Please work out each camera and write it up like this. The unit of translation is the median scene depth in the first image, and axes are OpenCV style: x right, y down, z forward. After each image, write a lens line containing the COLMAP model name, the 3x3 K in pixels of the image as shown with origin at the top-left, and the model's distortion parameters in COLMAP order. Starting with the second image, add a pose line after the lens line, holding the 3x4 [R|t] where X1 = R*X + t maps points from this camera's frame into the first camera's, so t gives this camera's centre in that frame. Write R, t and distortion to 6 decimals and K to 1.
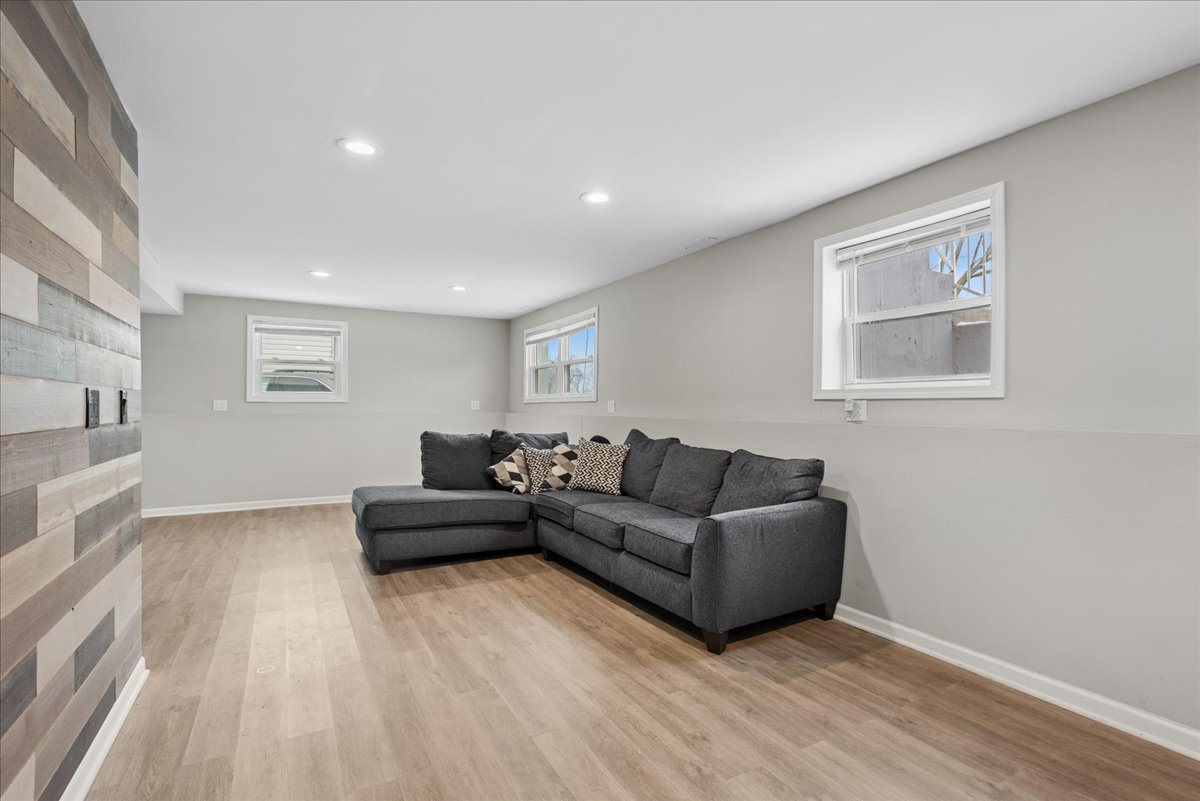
lens RADIAL K [[545.5, 0, 598.0], [0, 545.5, 408.3], [0, 0, 1]] dist [0.018790, -0.005668]
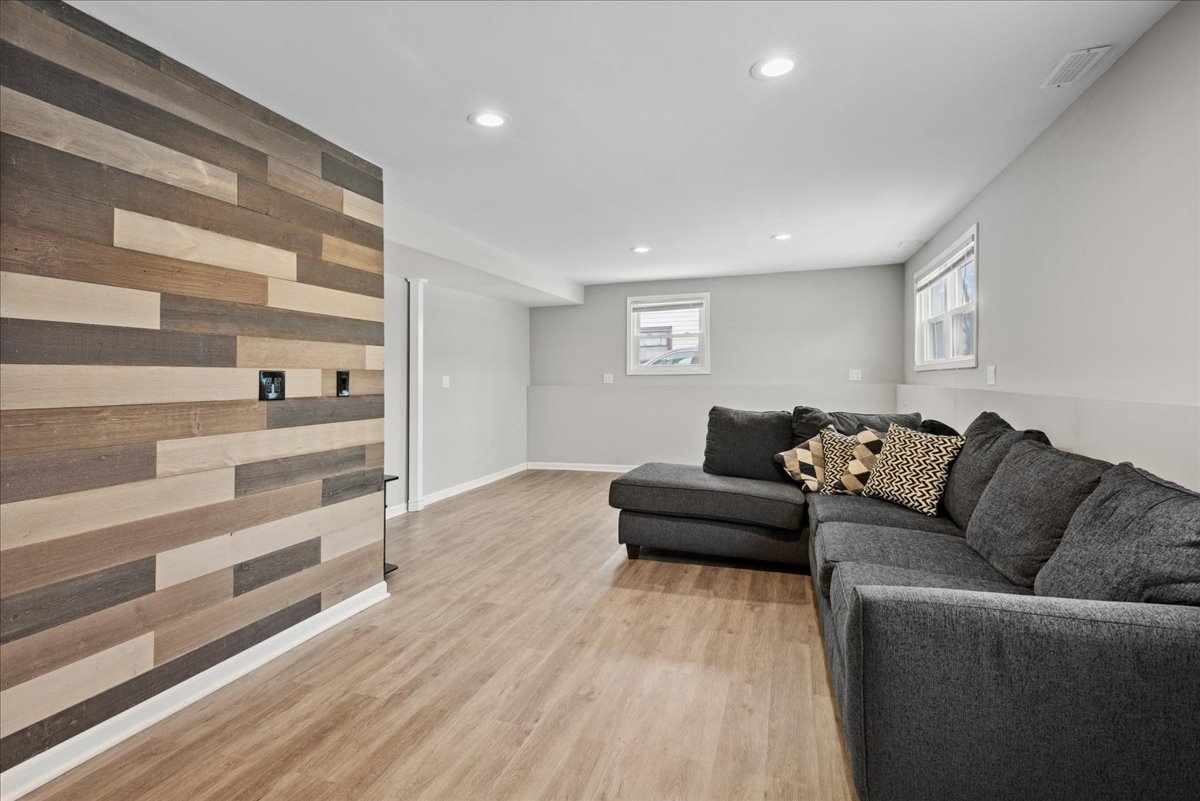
lens RADIAL K [[572.9, 0, 605.8], [0, 572.9, 373.9], [0, 0, 1]] dist [0.016503, -0.000320]
pose [[0.677253, -0.016397, -0.735568, 0.296670], [0.011187, 0.999866, -0.011988, -0.001748], [0.735665, -0.000110, 0.677345, 0.291829]]
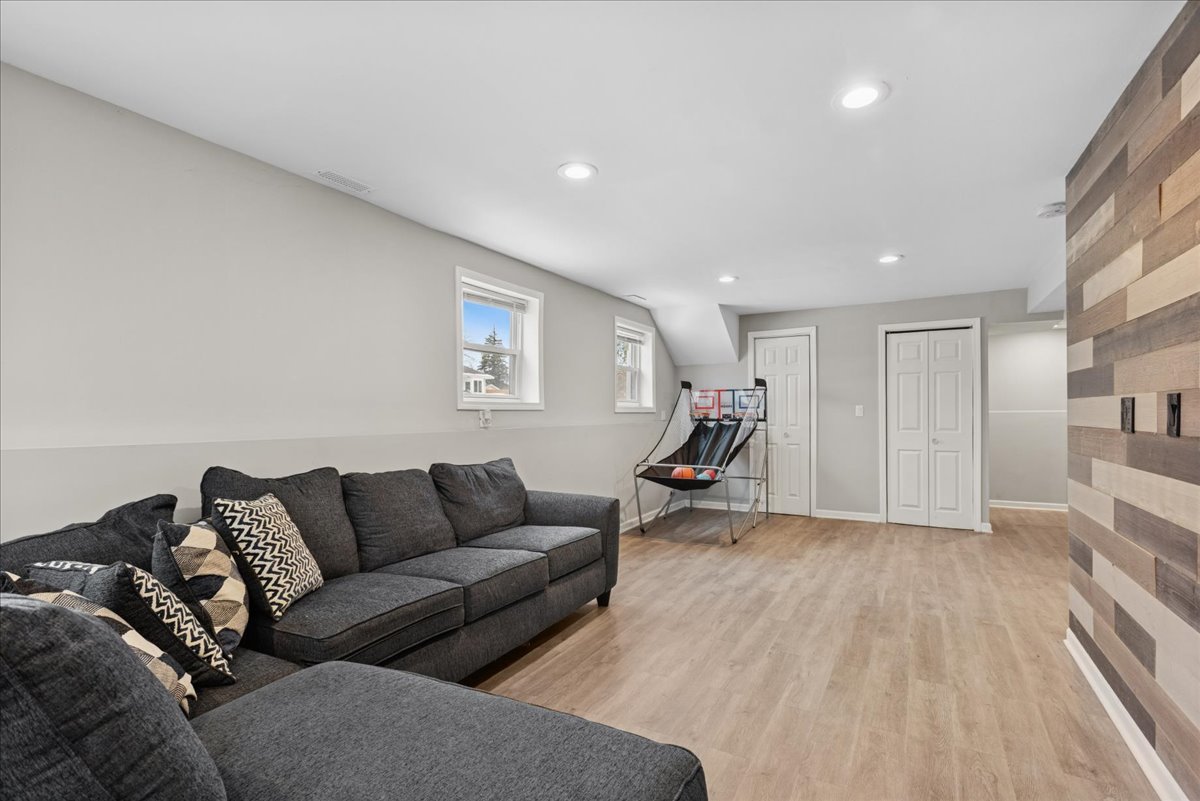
lens RADIAL K [[554.4, 0, 593.1], [0, 554.4, 420.1], [0, 0, 1]] dist [0.014674, -0.006563]
pose [[-0.497366, -0.007965, 0.867504, -0.606423], [0.009063, 0.999856, 0.014377, -0.007186], [-0.867493, 0.015012, -0.497222, 1.117708]]
